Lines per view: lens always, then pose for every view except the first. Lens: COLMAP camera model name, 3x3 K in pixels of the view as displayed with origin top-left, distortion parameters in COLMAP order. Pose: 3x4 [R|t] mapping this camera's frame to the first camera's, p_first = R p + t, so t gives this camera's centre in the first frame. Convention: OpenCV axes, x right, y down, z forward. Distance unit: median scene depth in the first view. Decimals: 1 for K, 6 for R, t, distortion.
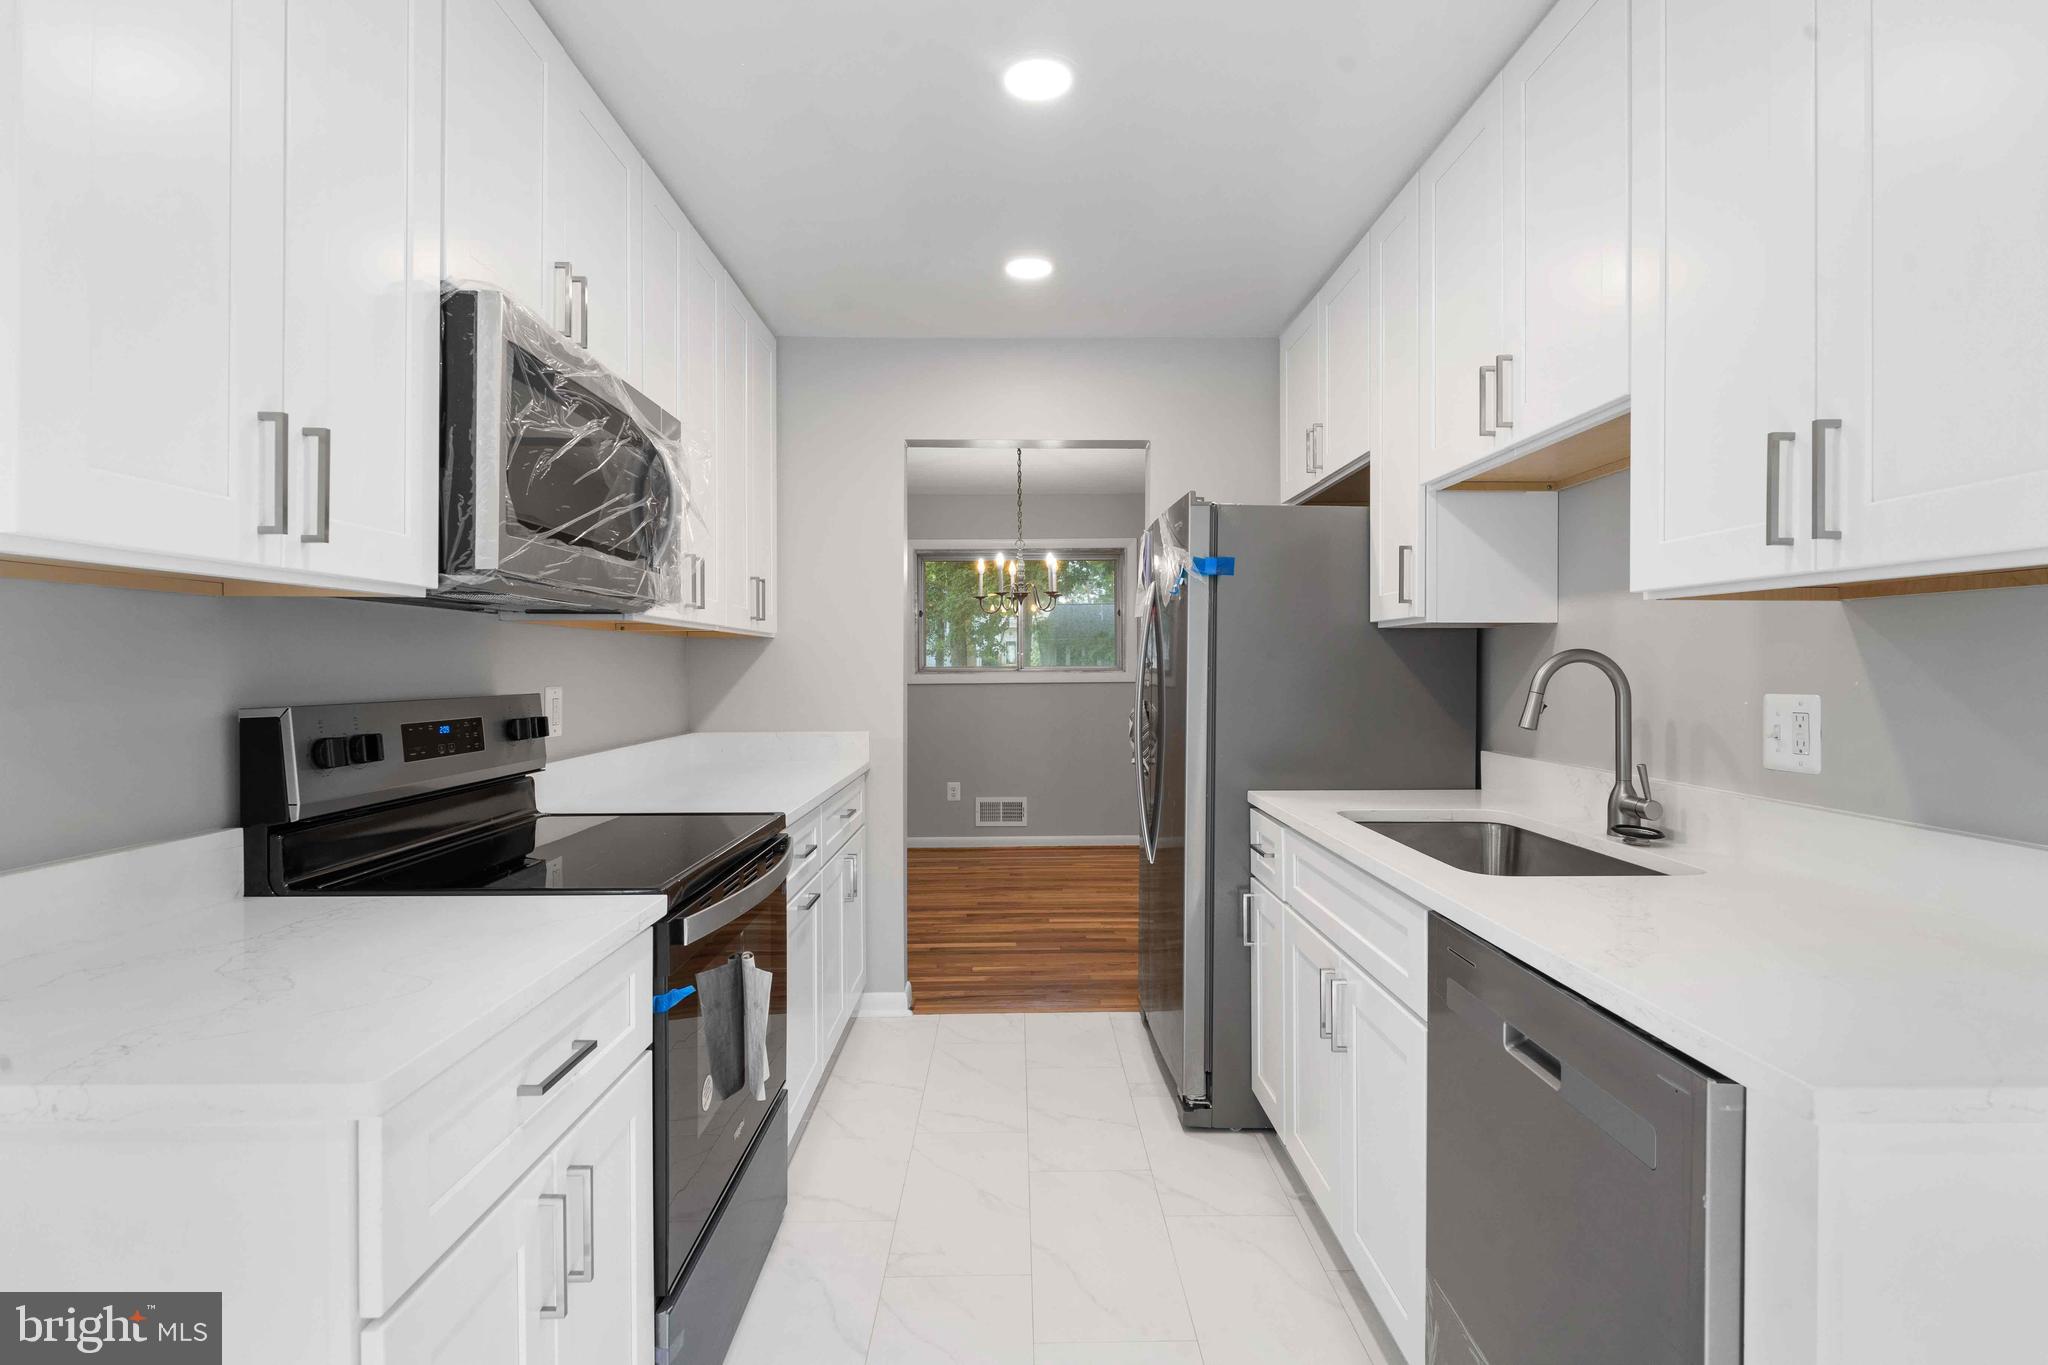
lens RADIAL K [[953.5, 0, 1019.6], [0, 953.5, 666.4], [0, 0, 1]] dist [0.002685, -0.003780]
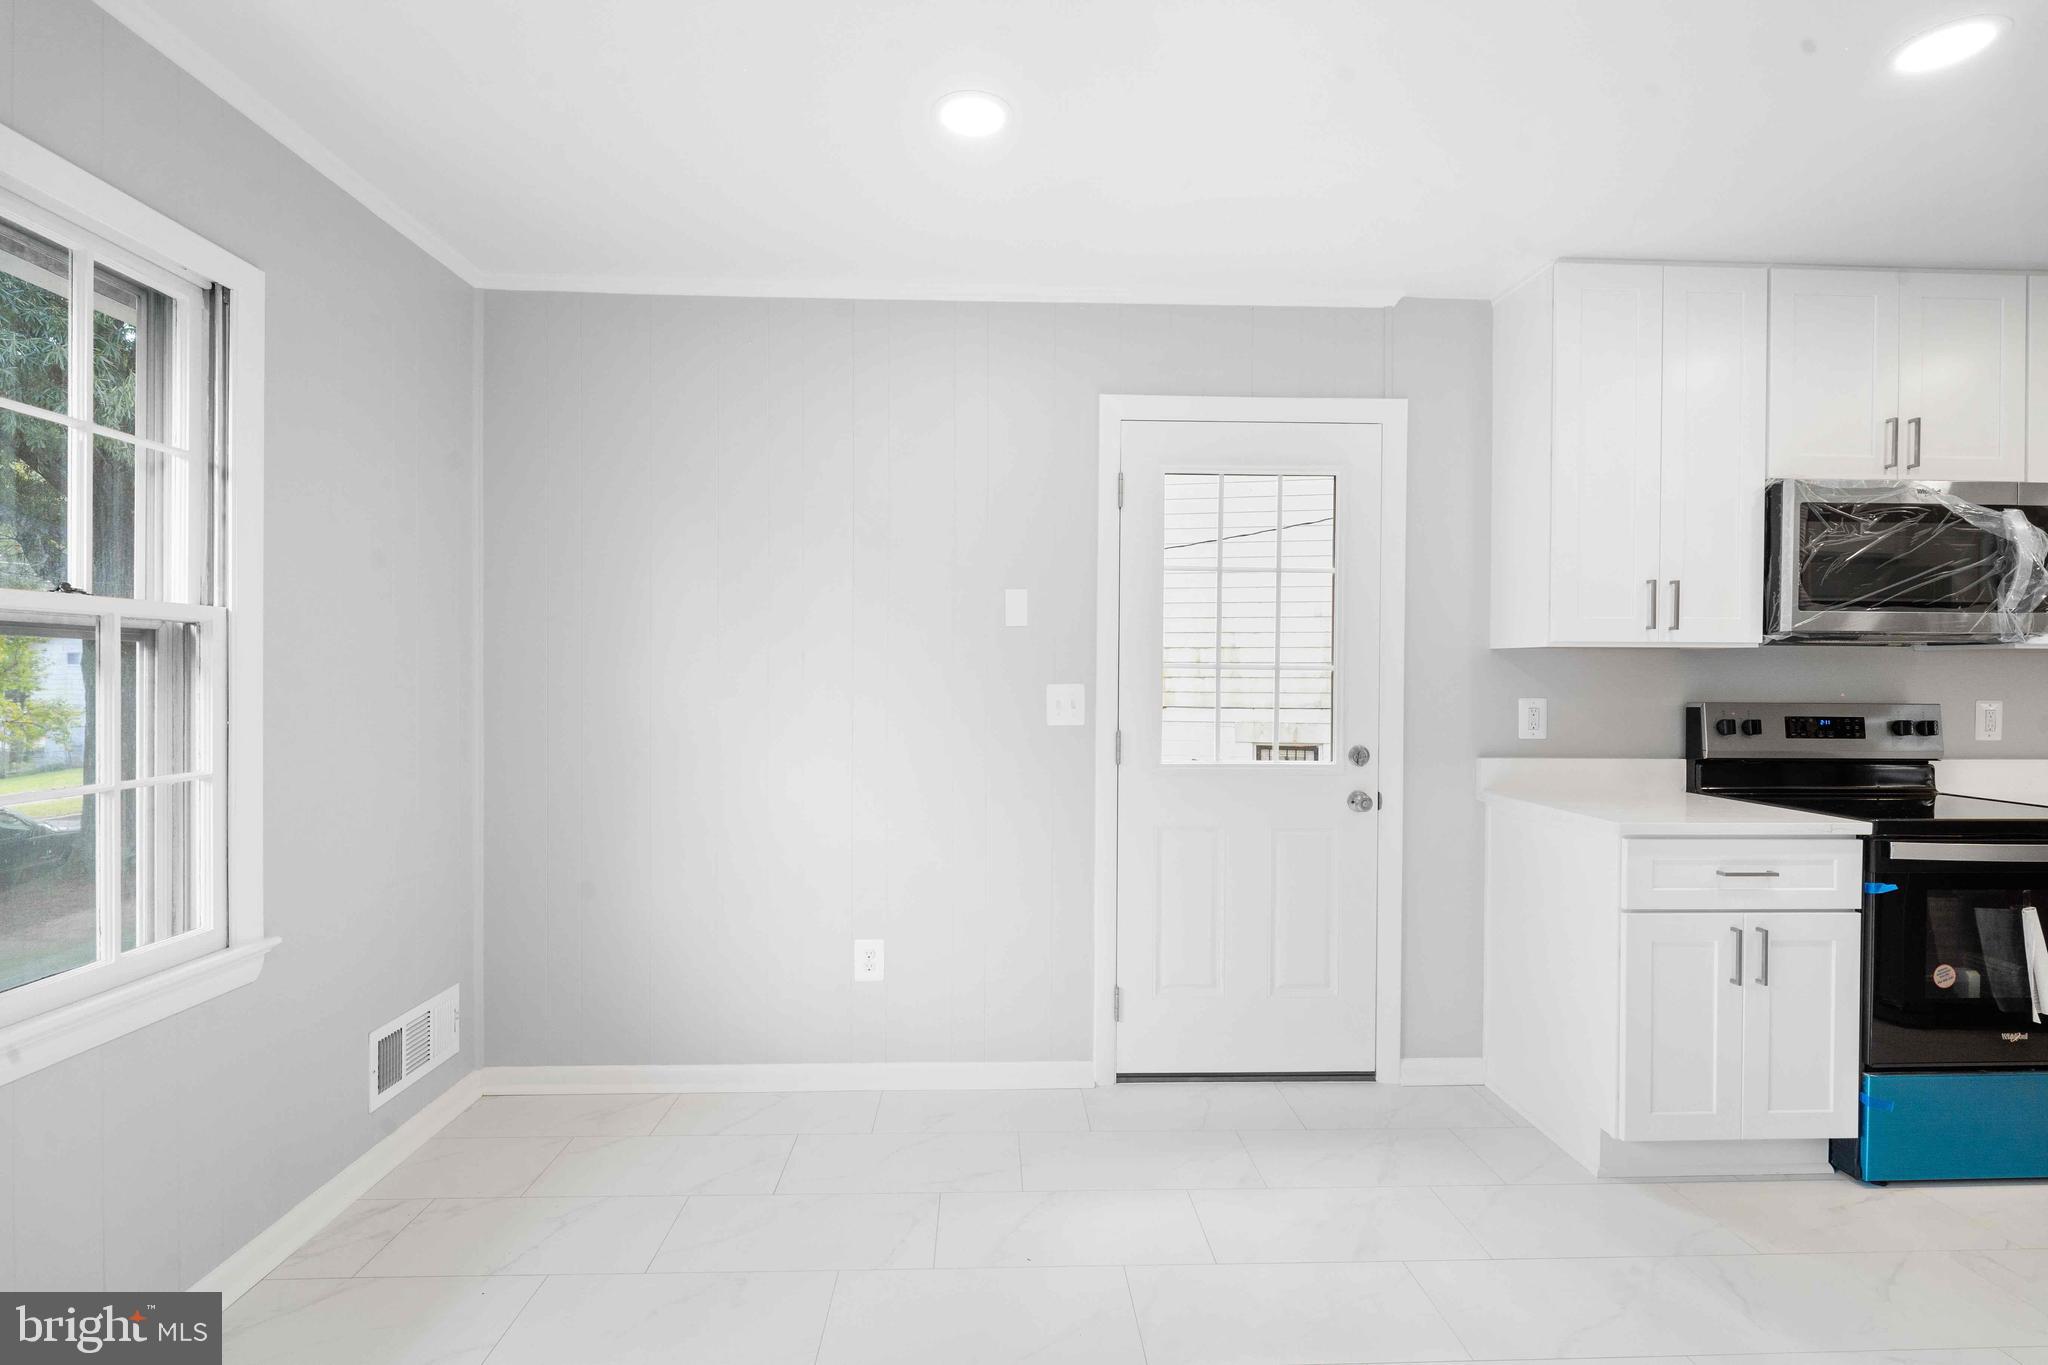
lens RADIAL K [[953.5, 0, 1023.6], [0, 953.5, 669.3], [0, 0, 1]] dist [0.002685, -0.003780]
pose [[0.054756, 0.000598, -0.998500, 1.194255], [-0.008753, 0.999962, 0.000119, -0.015859], [0.998461, 0.008733, 0.054759, -0.568027]]
